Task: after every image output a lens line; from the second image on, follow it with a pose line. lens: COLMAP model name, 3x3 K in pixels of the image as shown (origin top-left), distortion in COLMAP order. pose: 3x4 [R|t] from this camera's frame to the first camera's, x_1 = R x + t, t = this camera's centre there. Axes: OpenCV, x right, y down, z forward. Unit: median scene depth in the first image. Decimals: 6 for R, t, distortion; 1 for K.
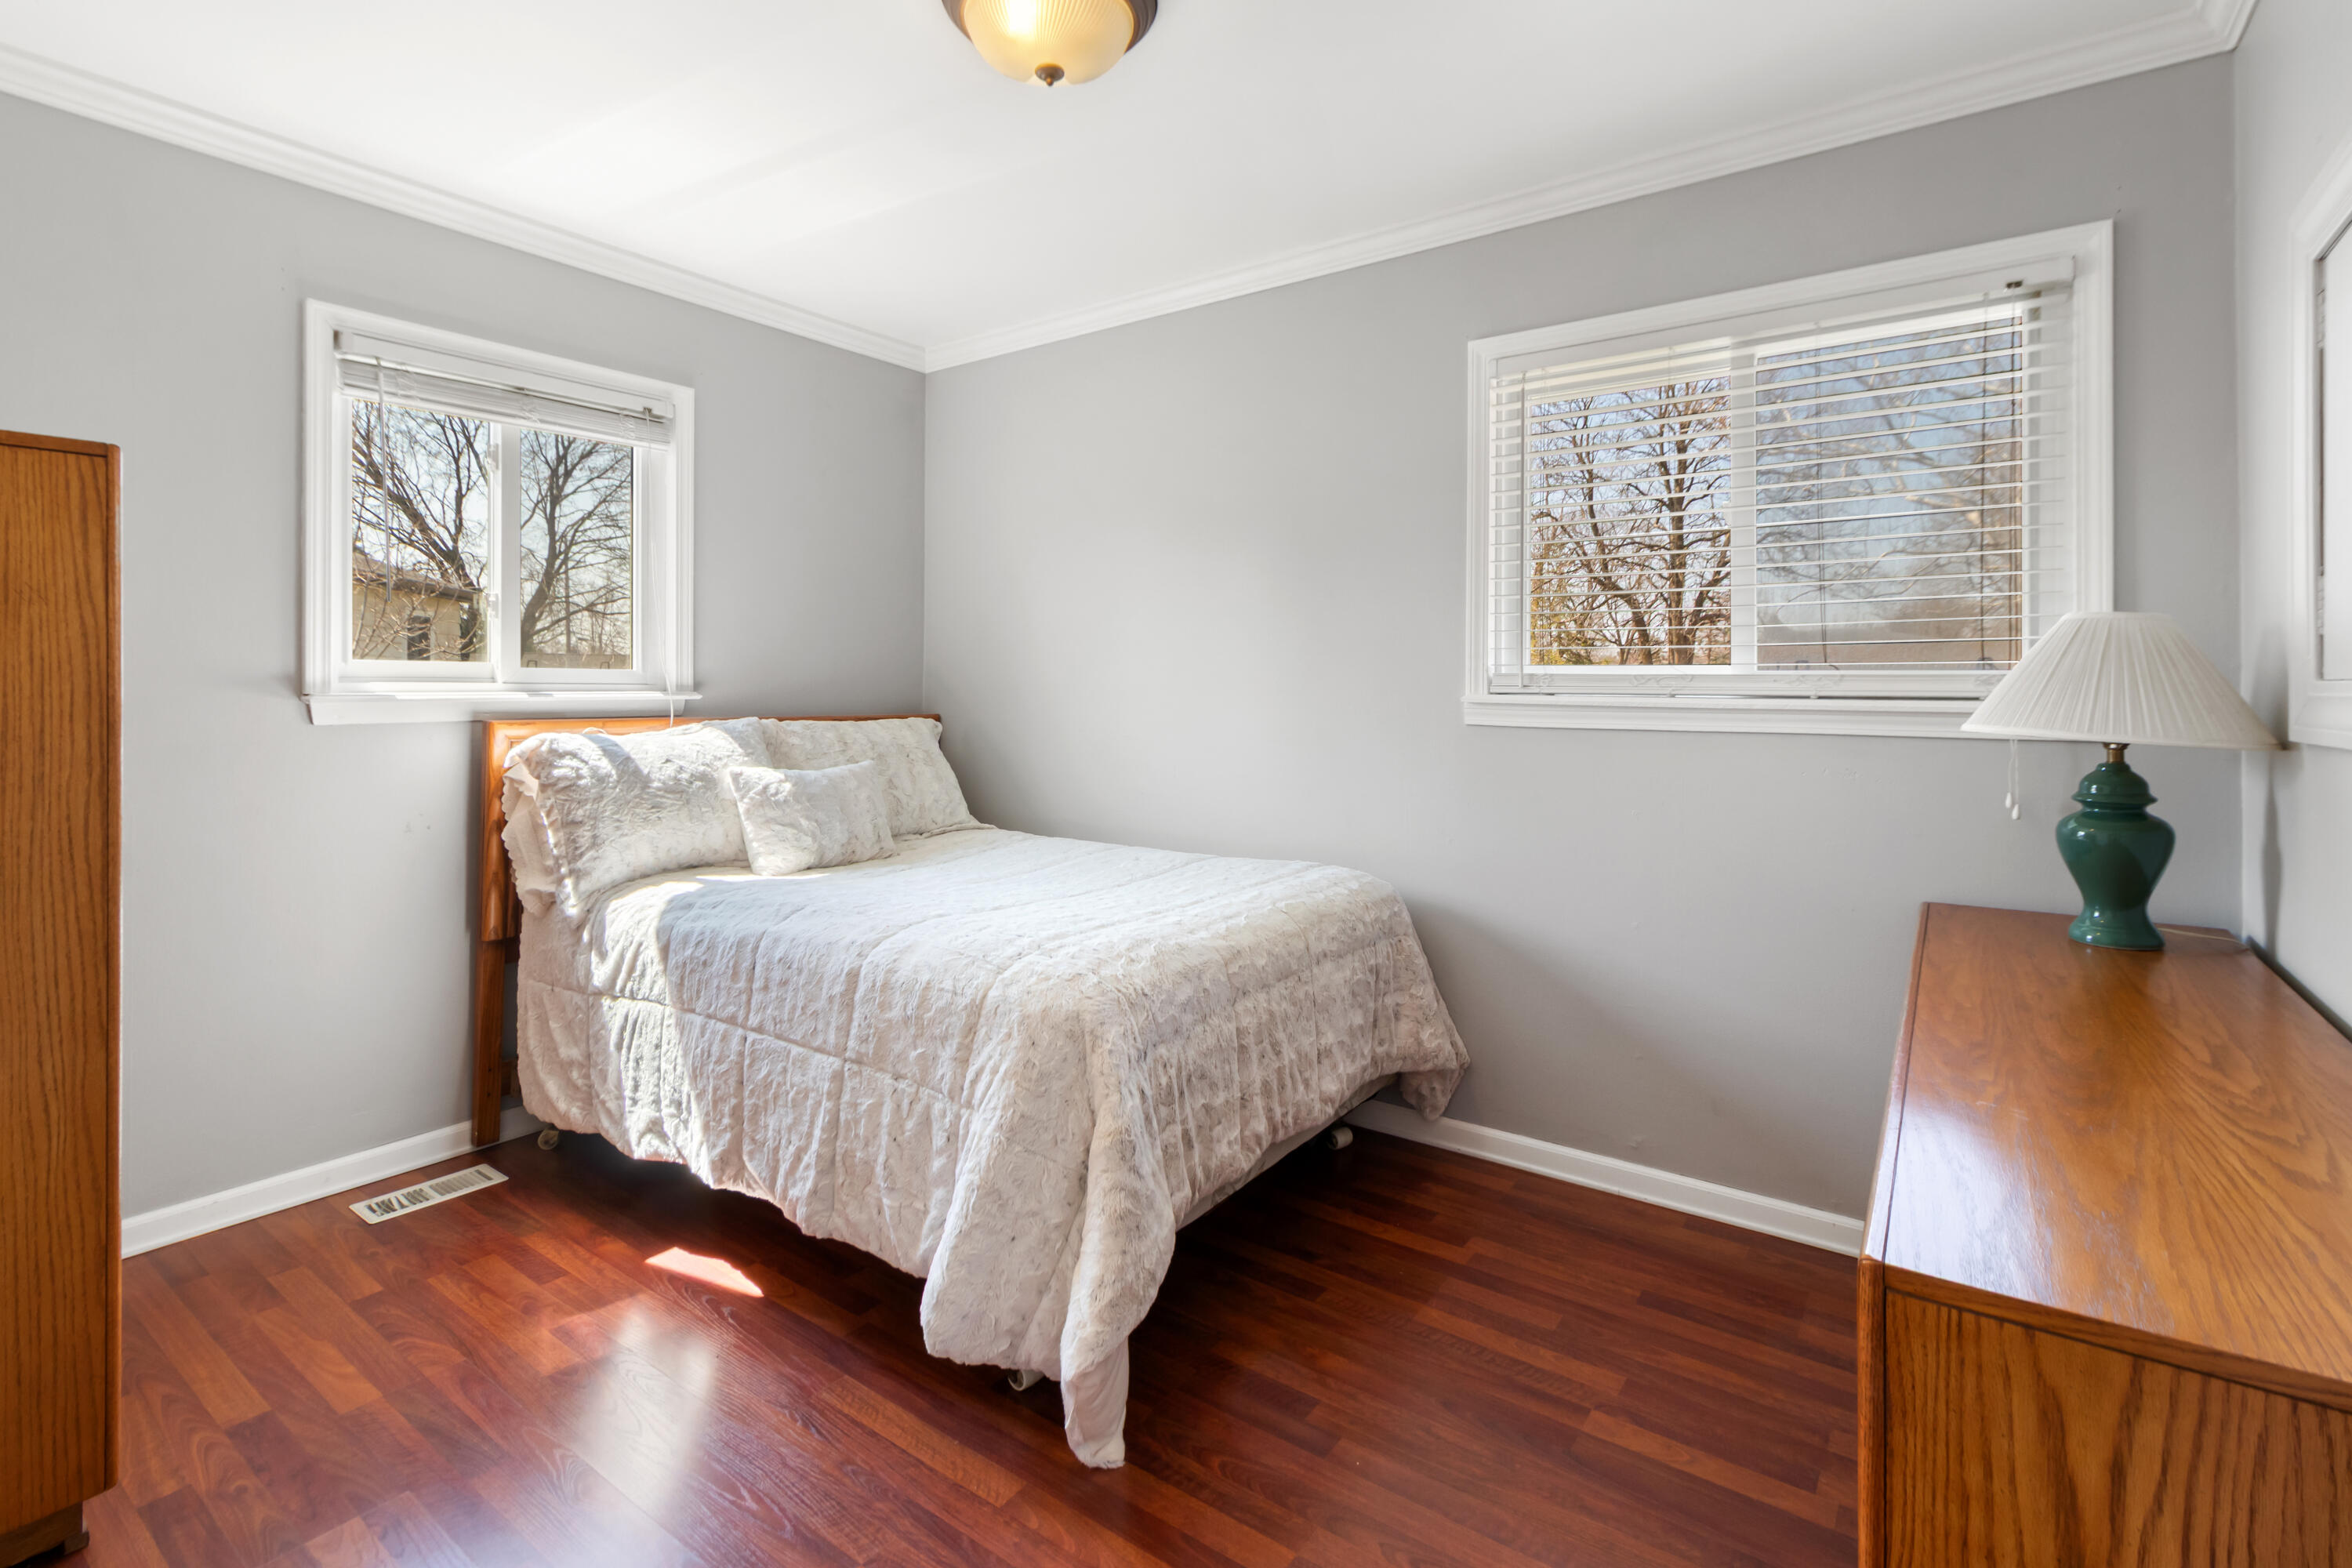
lens RADIAL K [[1116.0, 0, 1136.1], [0, 1116.0, 693.7], [0, 0, 1]] dist [0.004882, 0.000138]
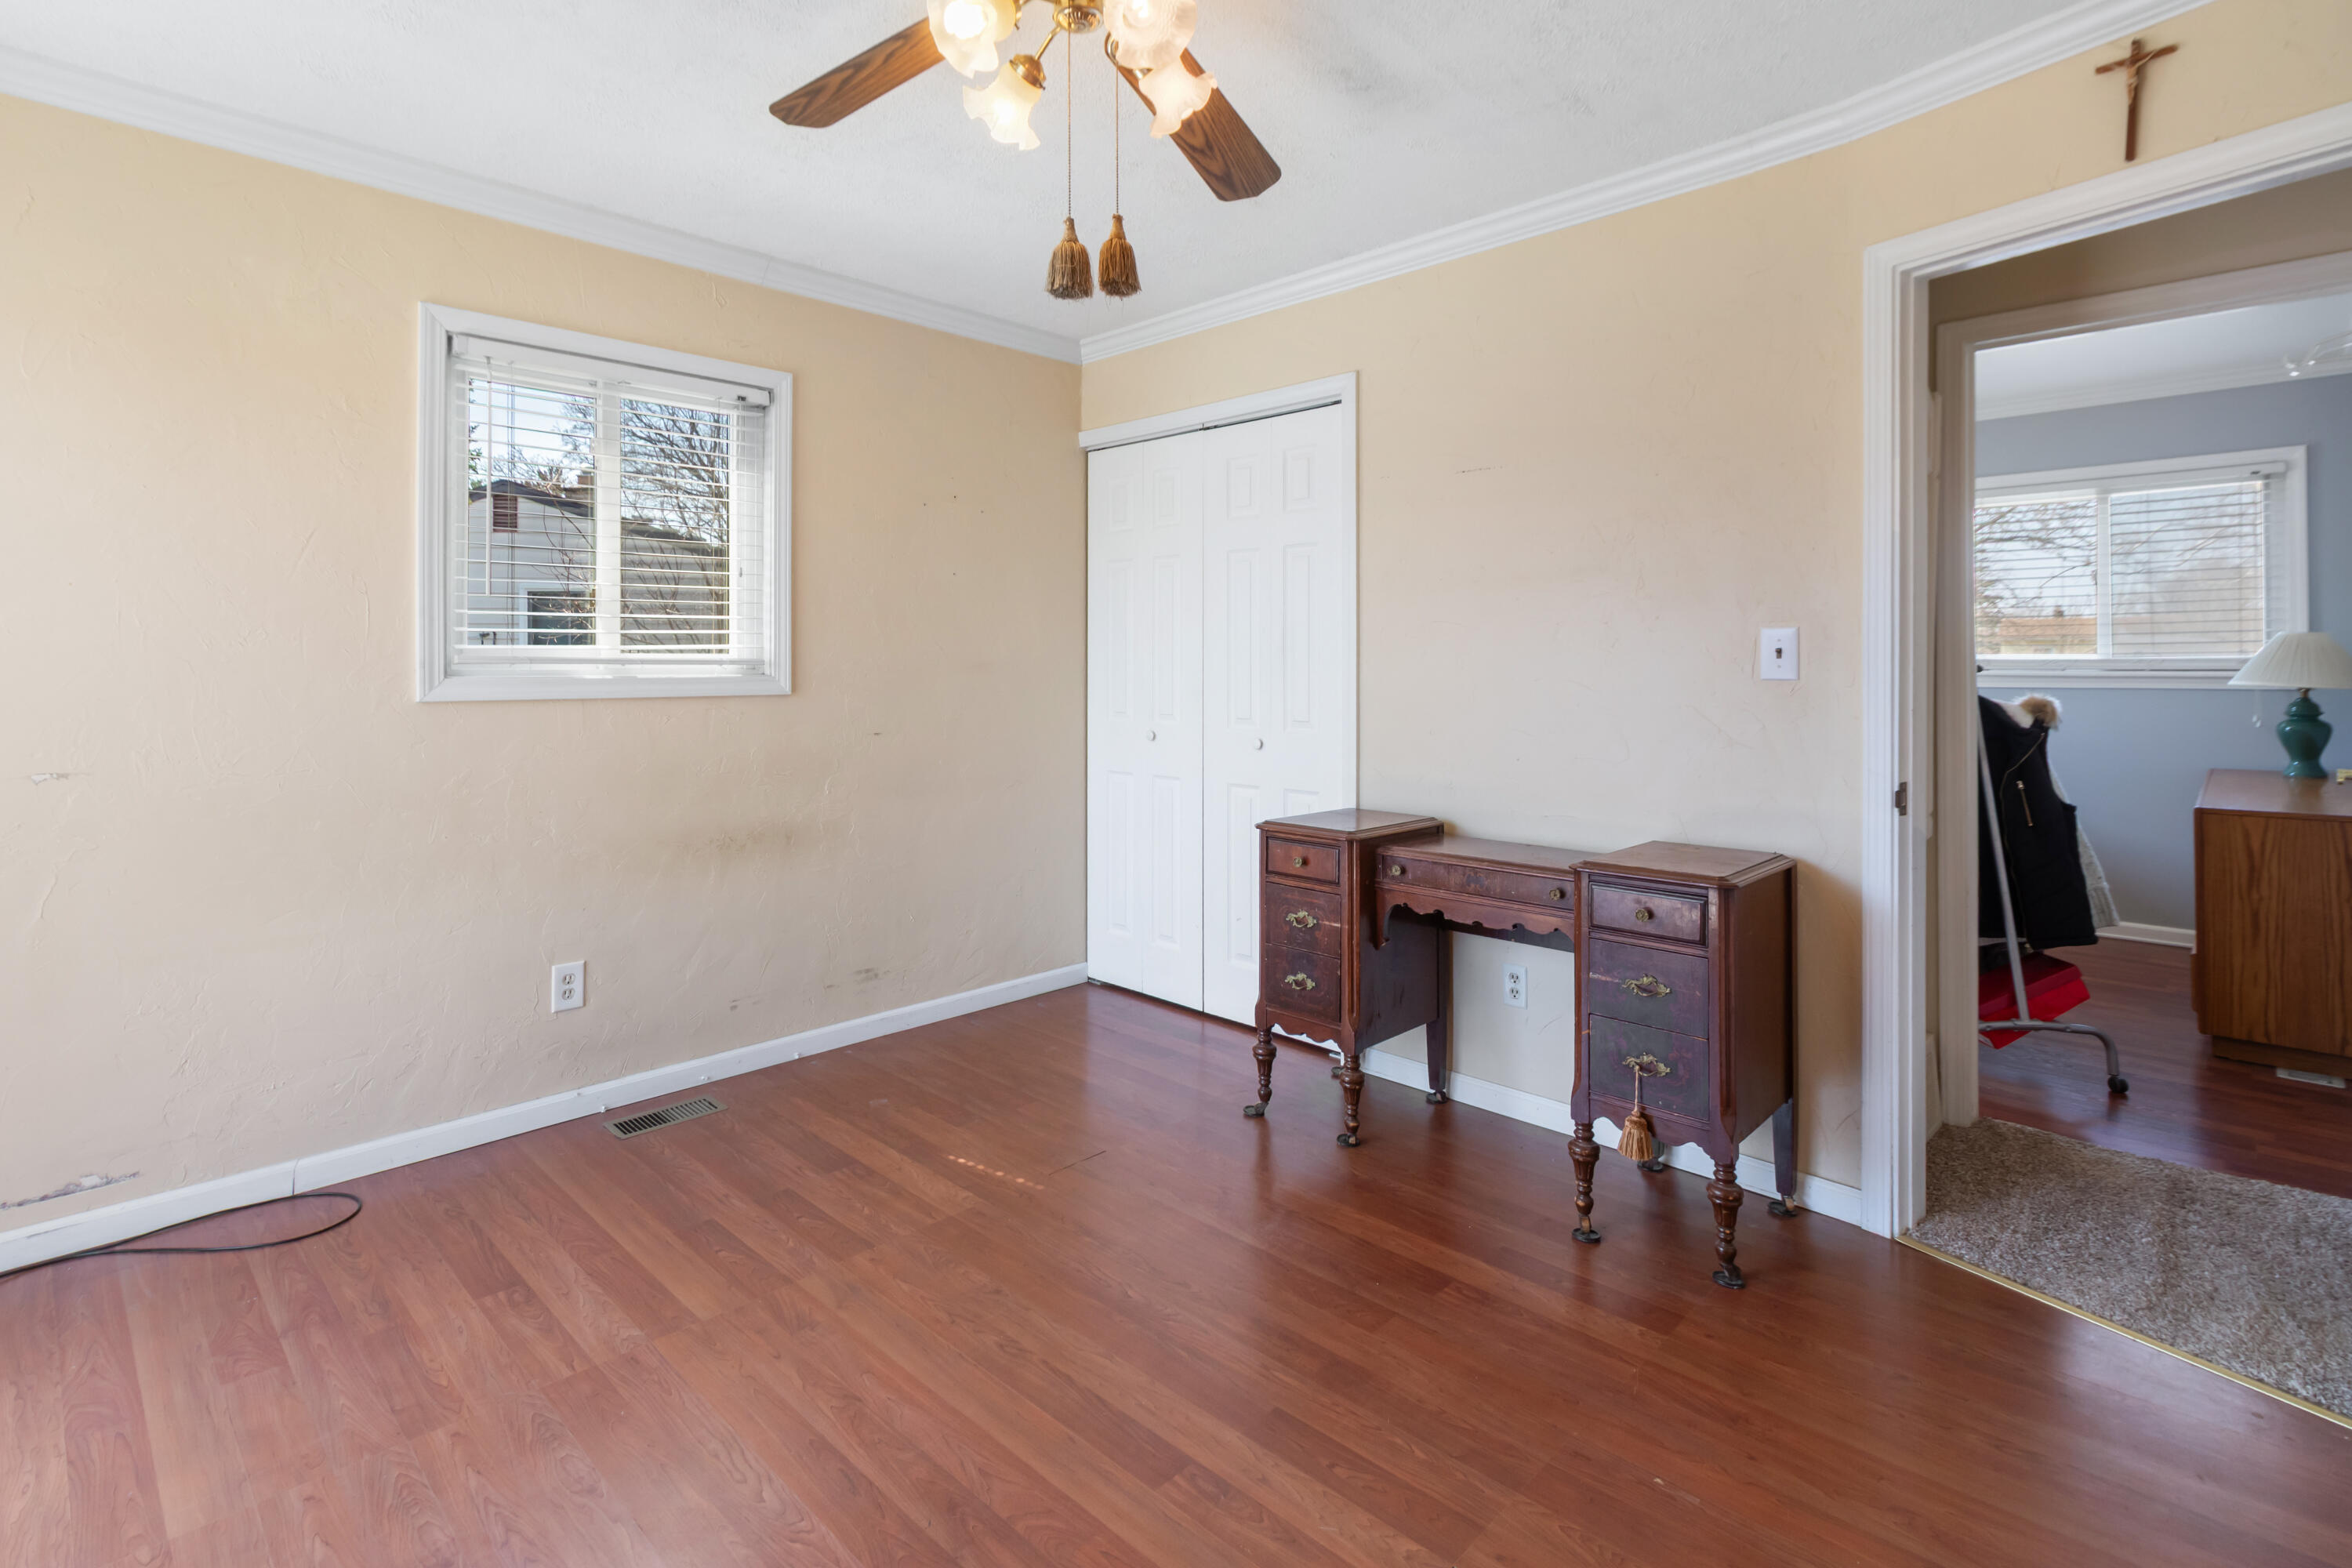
lens RADIAL K [[1116.0, 0, 1161.9], [0, 1116.0, 670.3], [0, 0, 1]] dist [0.004882, 0.000138]
pose [[0.990771, -0.009945, -0.135184, -1.126371], [0.009352, 0.999944, -0.005019, -0.004598], [0.135226, 0.003709, 0.990808, -1.584916]]
